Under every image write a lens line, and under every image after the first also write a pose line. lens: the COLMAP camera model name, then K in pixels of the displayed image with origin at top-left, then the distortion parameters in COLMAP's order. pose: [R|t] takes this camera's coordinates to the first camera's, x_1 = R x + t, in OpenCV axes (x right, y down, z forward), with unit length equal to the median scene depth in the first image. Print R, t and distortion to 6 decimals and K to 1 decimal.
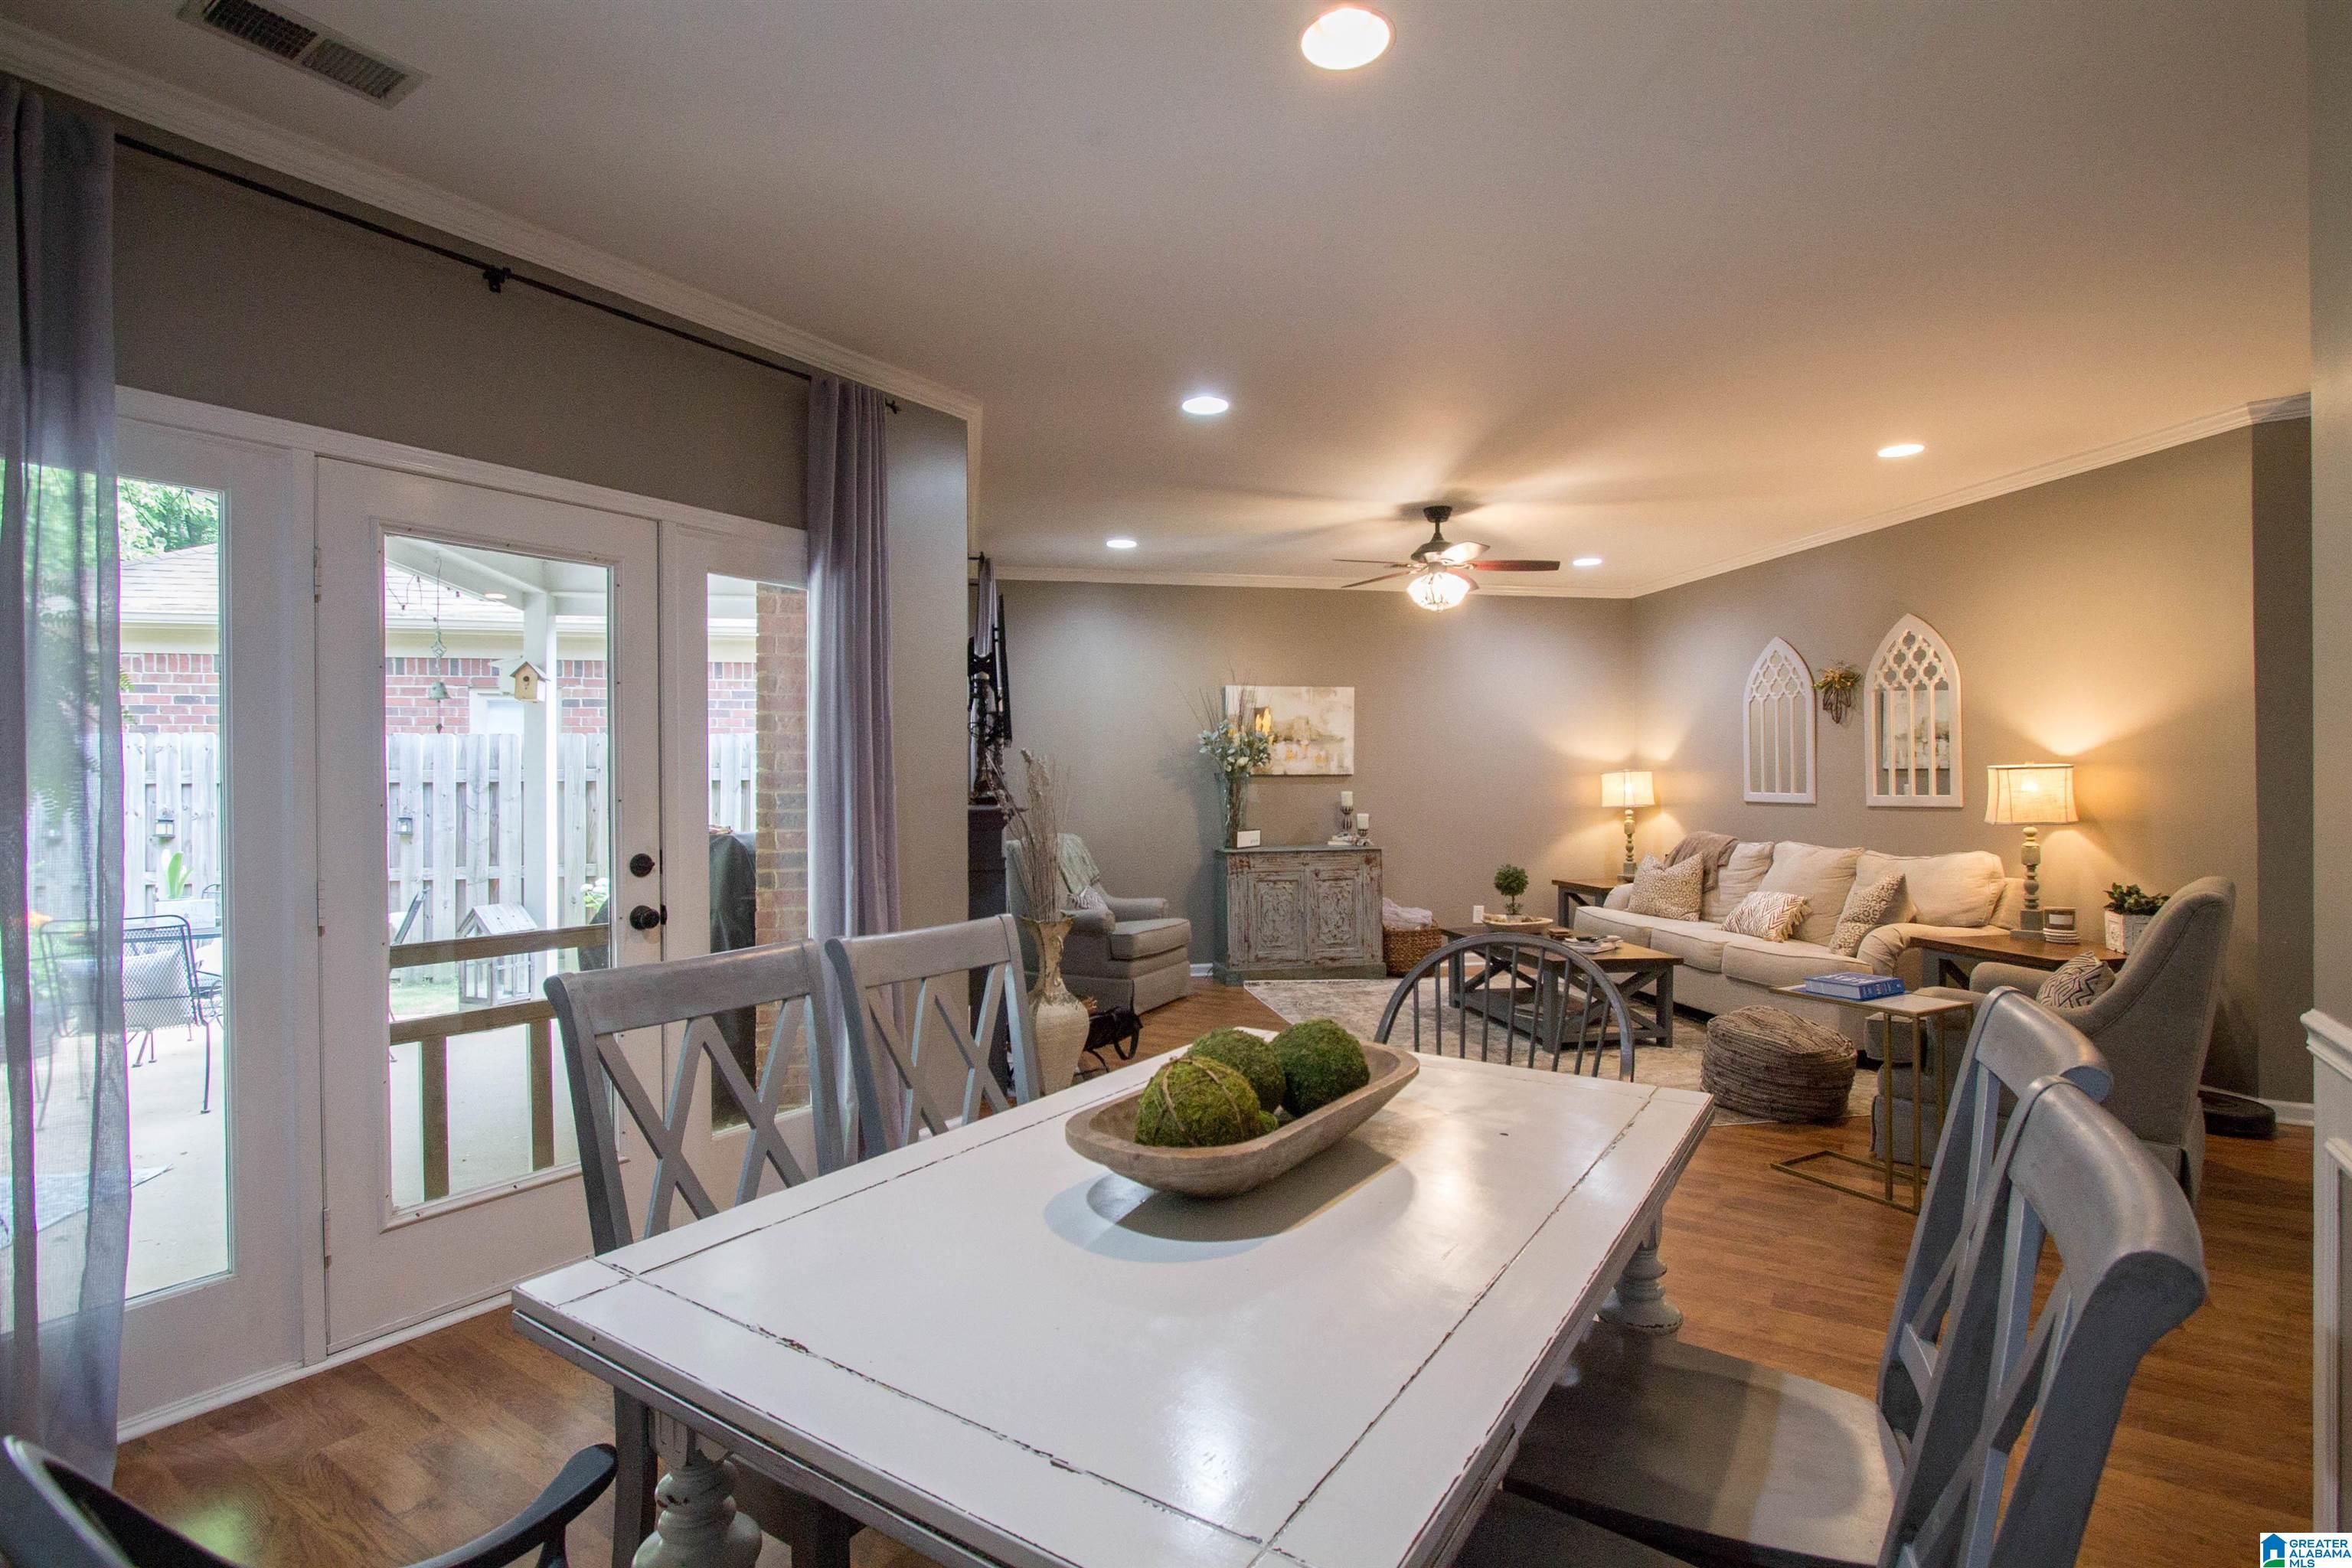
lens RADIAL K [[1123.0, 0, 1176.0], [0, 1123.0, 784.0], [0, 0, 1]] dist [-0.001367, -0.000745]
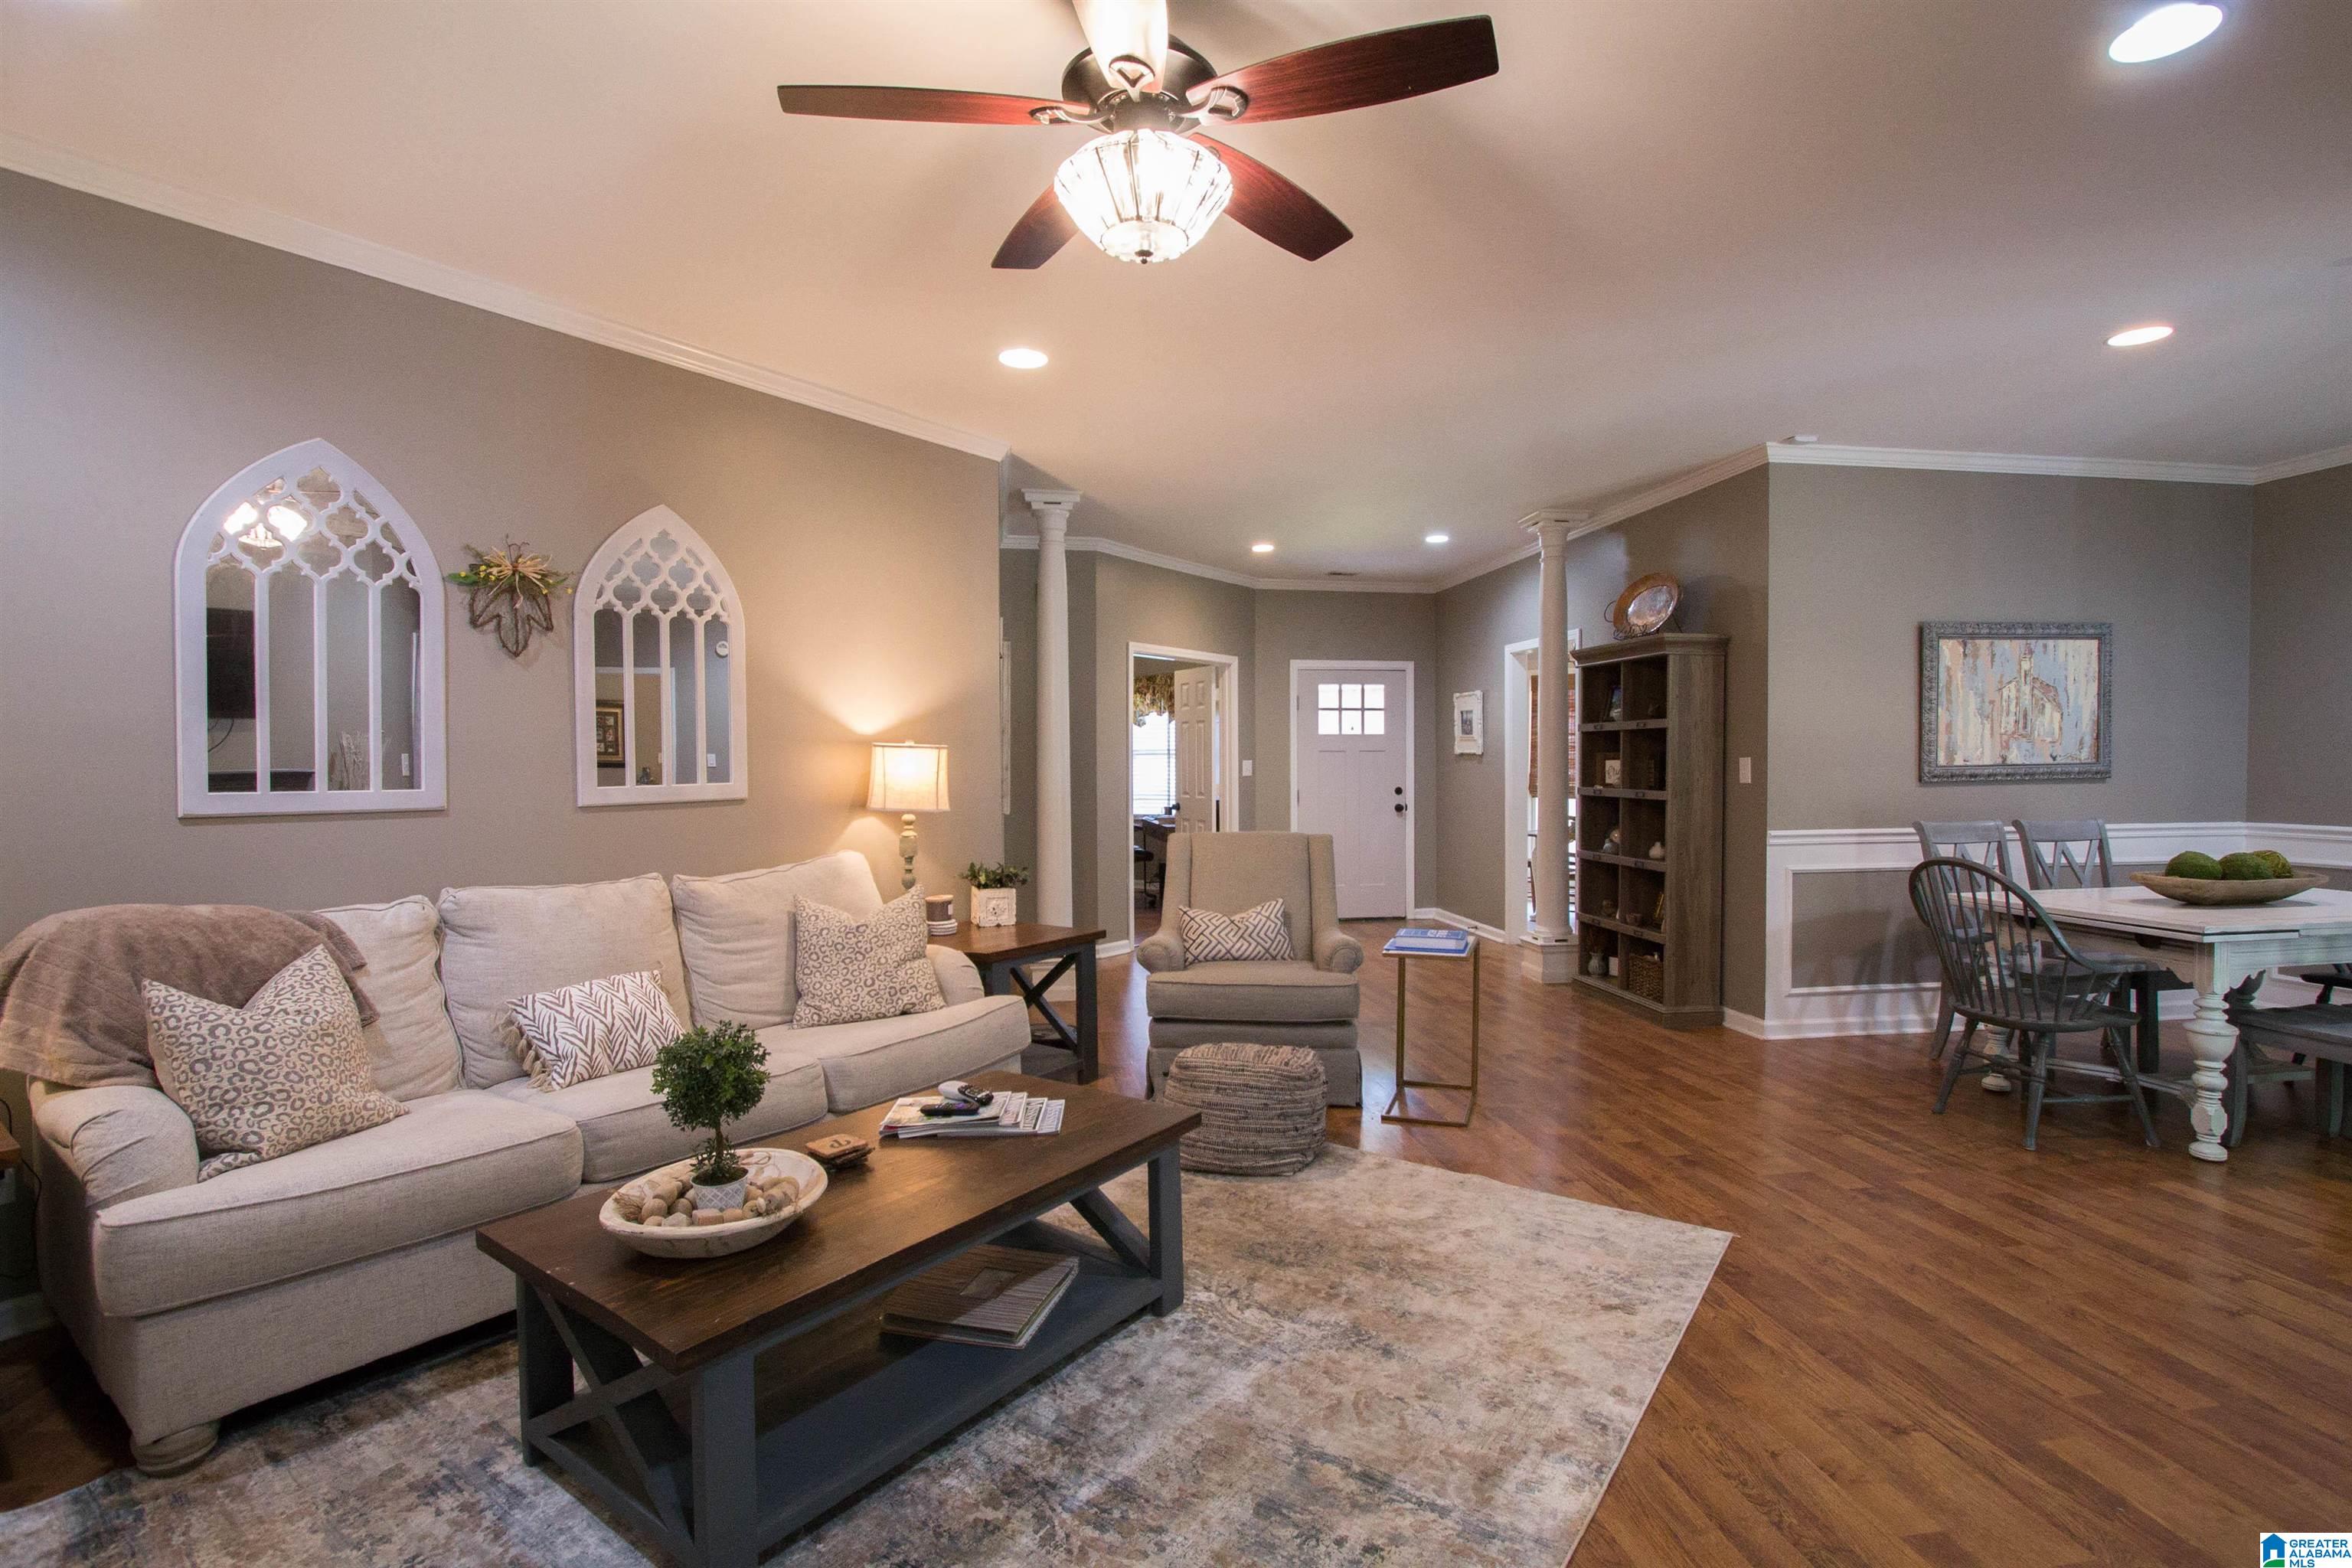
lens RADIAL K [[1123.0, 0, 1176.0], [0, 1123.0, 784.0], [0, 0, 1]] dist [-0.001367, -0.000745]
pose [[-0.680414, -0.012627, 0.732719, -0.025398], [0.006759, 0.999701, 0.023505, -0.004187], [-0.732797, 0.020946, -0.680125, 1.254440]]
